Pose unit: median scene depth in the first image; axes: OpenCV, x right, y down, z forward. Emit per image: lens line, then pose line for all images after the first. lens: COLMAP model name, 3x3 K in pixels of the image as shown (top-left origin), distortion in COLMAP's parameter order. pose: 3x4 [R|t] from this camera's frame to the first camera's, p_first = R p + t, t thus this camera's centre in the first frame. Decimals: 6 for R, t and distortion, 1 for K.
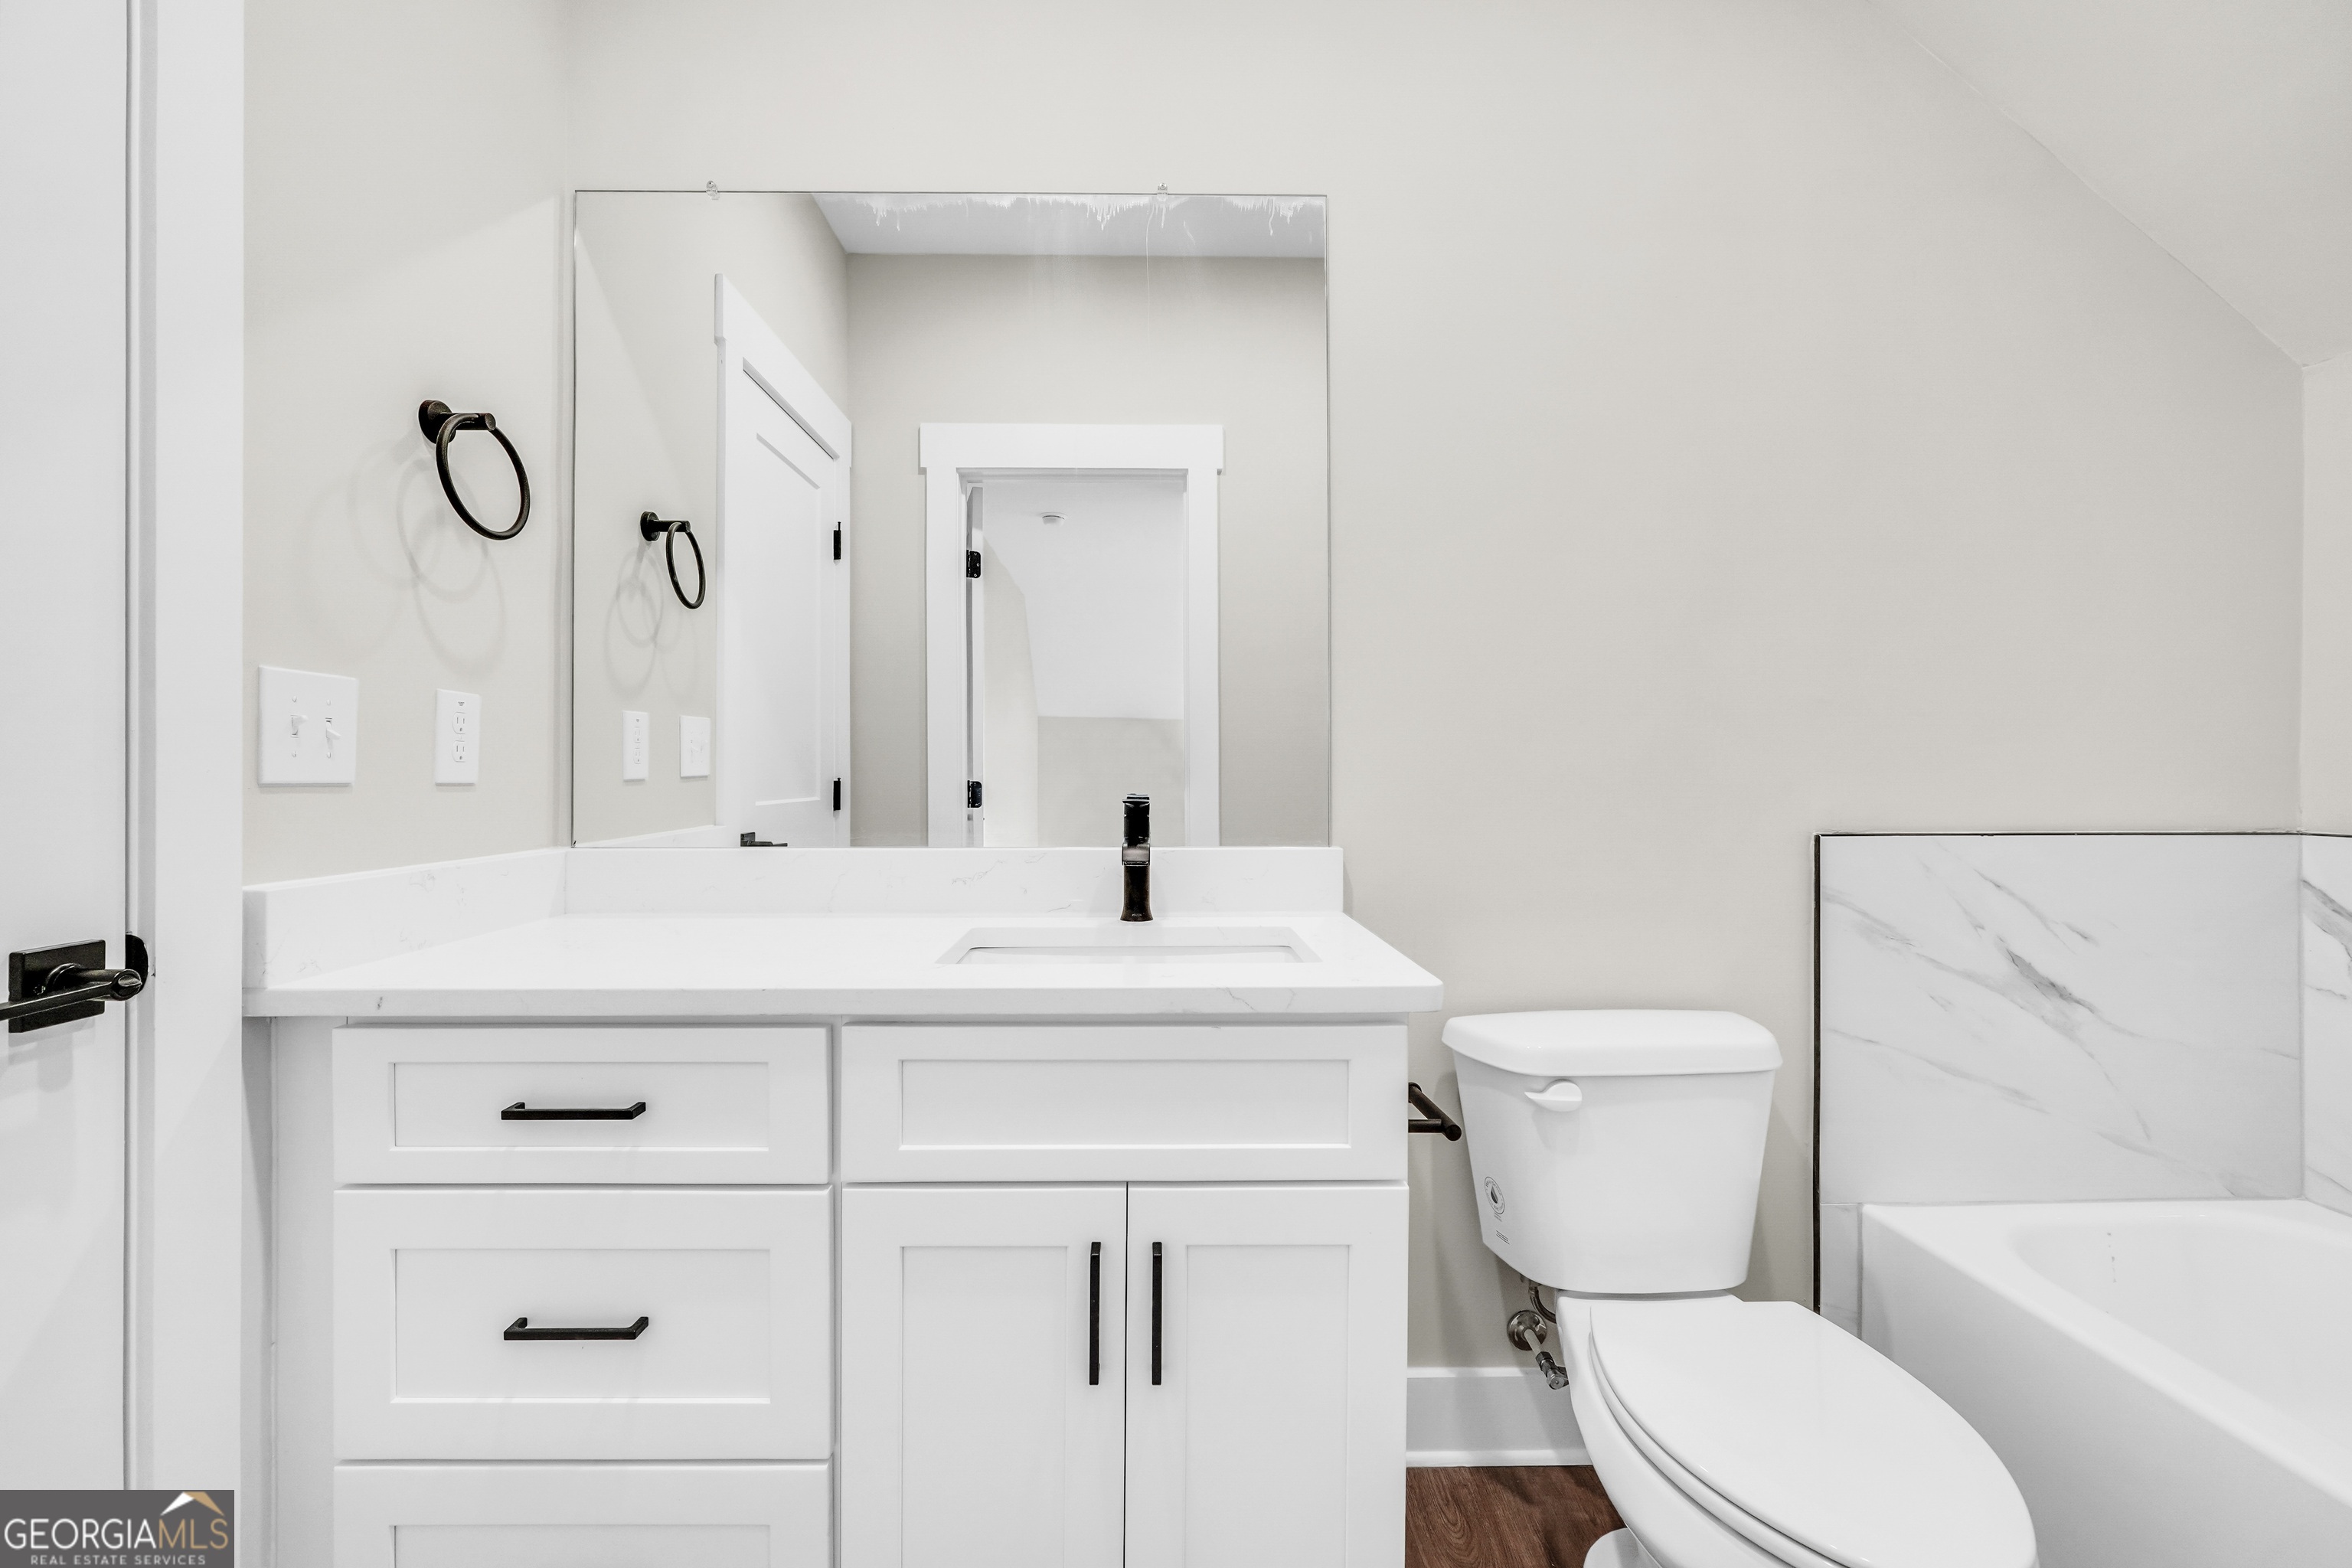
lens RADIAL K [[995.7, 0, 1177.7], [0, 995.7, 786.5], [0, 0, 1]] dist [-0.006858, 0.000726]
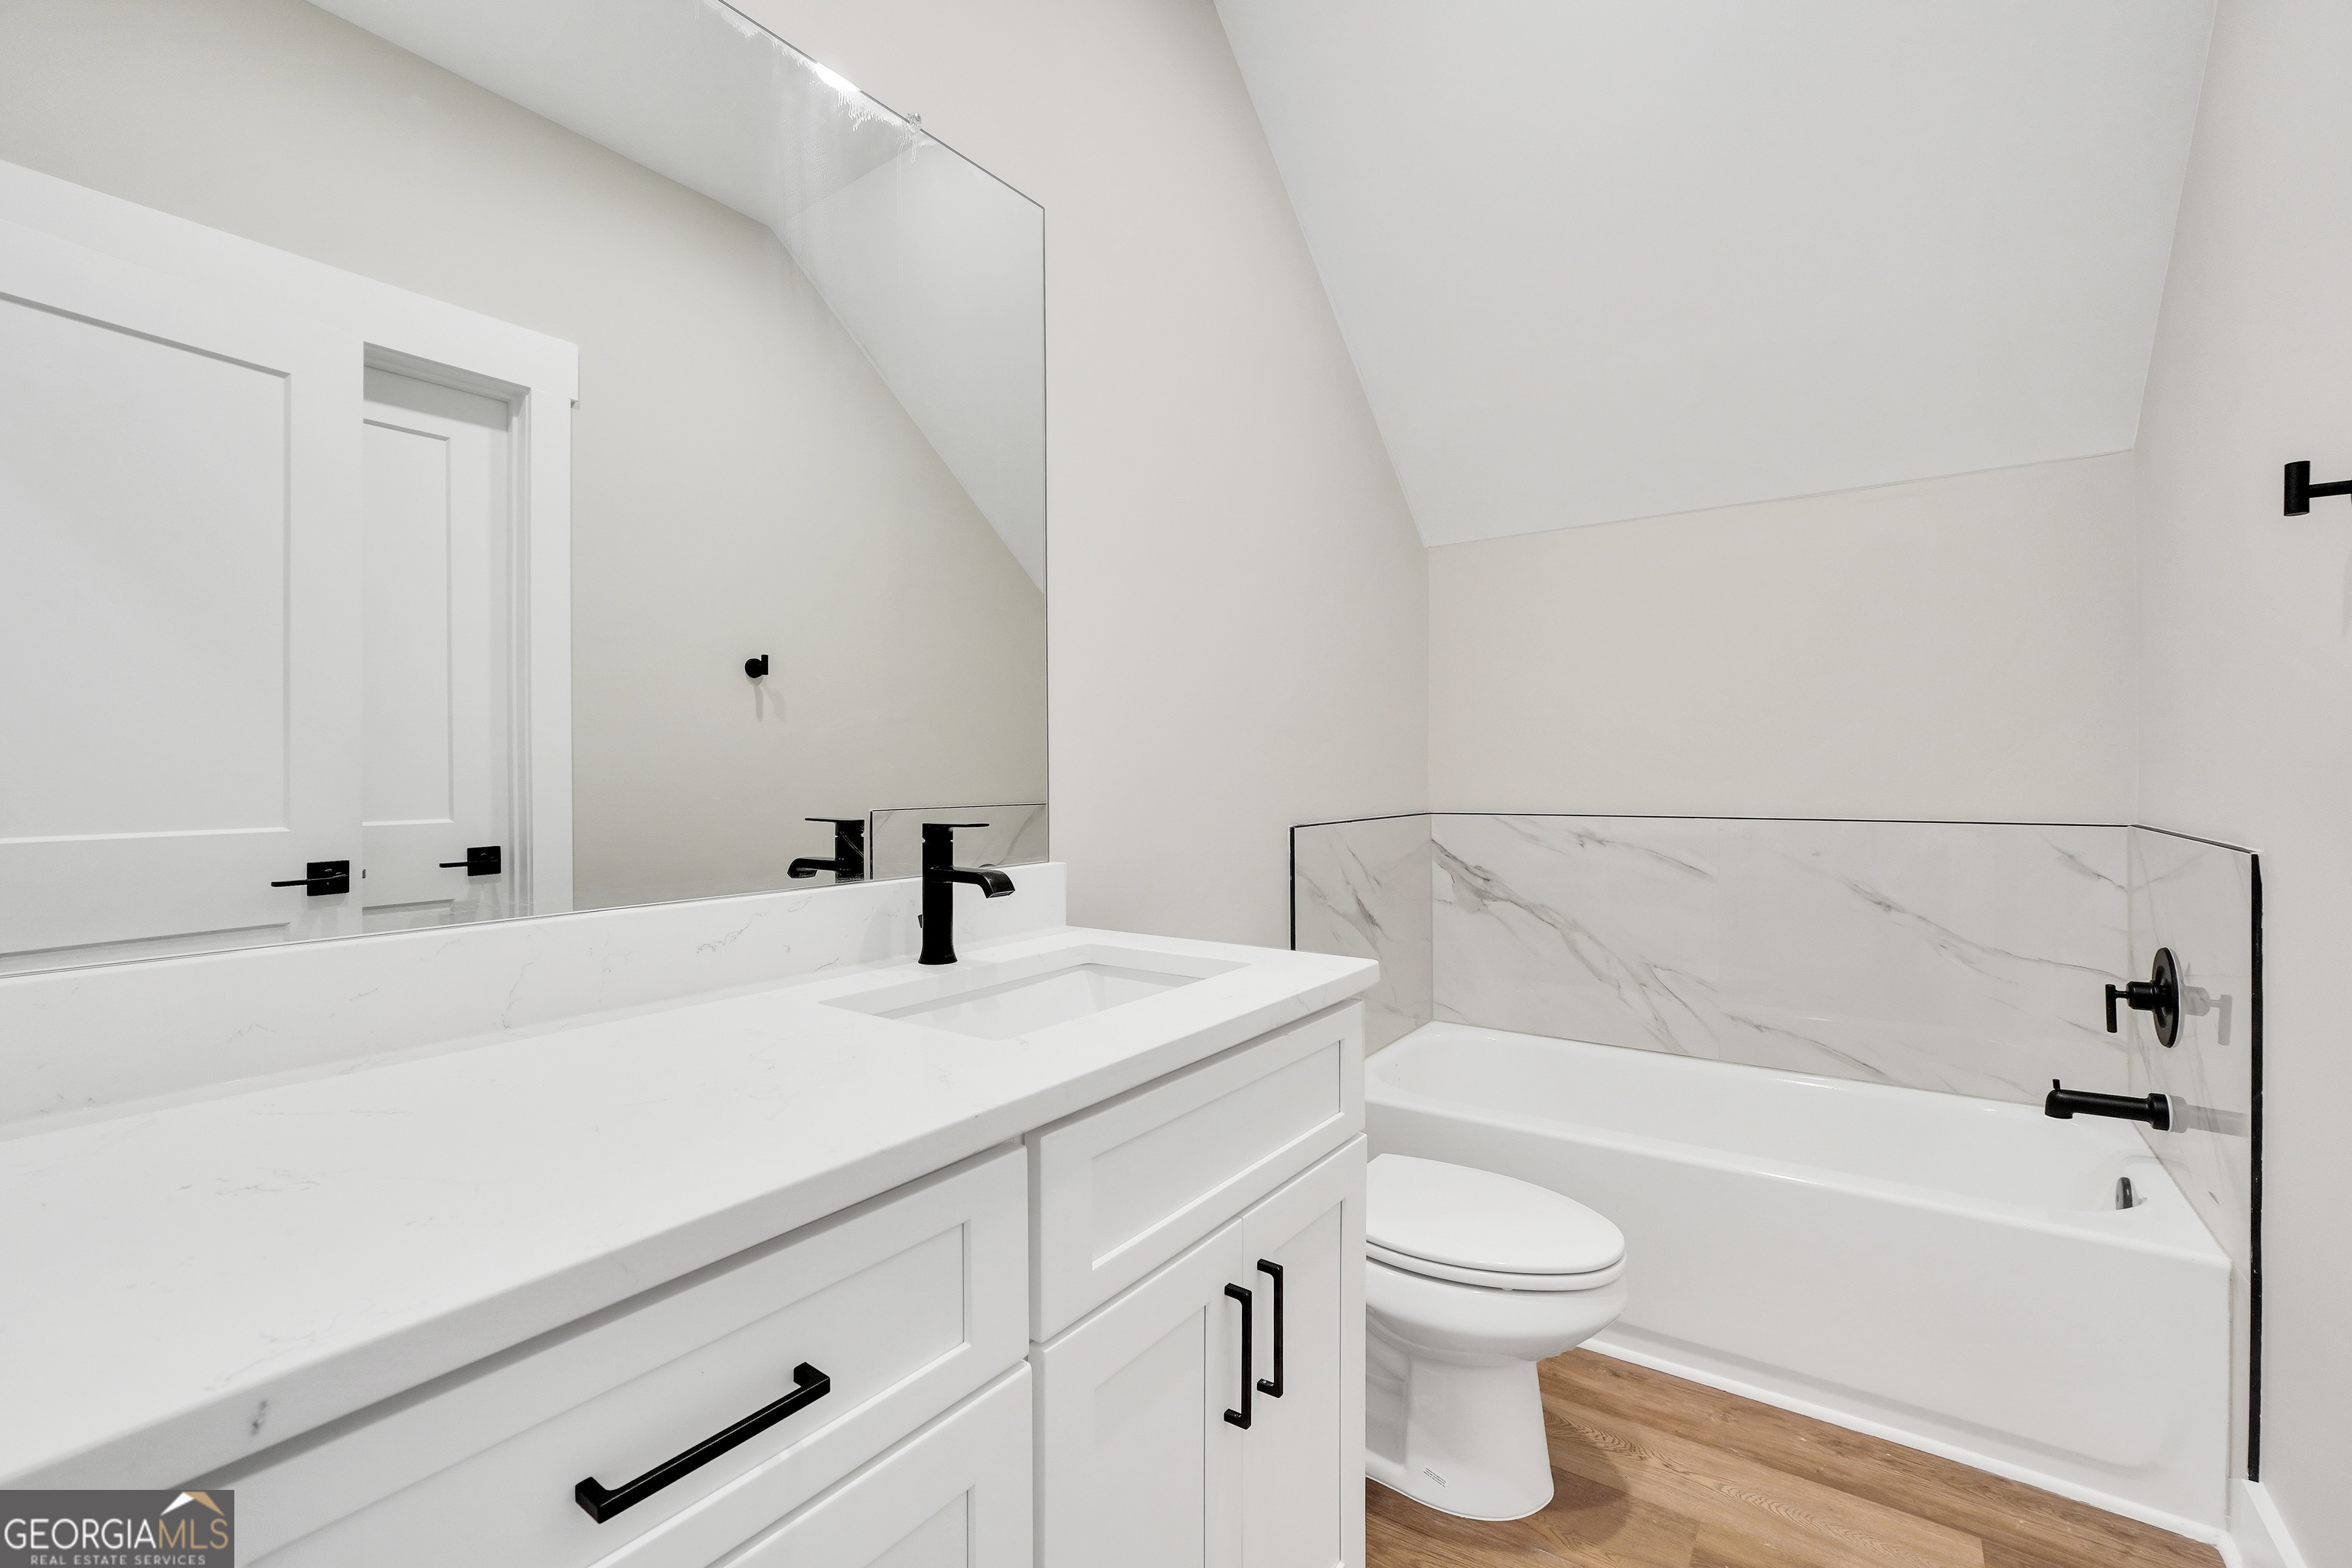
lens RADIAL K [[995.7, 0, 1175.0], [0, 995.7, 784.1], [0, 0, 1]] dist [-0.006858, 0.000726]
pose [[0.602973, -0.013157, 0.797653, -0.560060], [0.019500, 0.999808, 0.001751, -0.016805], [-0.797523, 0.014498, 0.603114, 0.293473]]
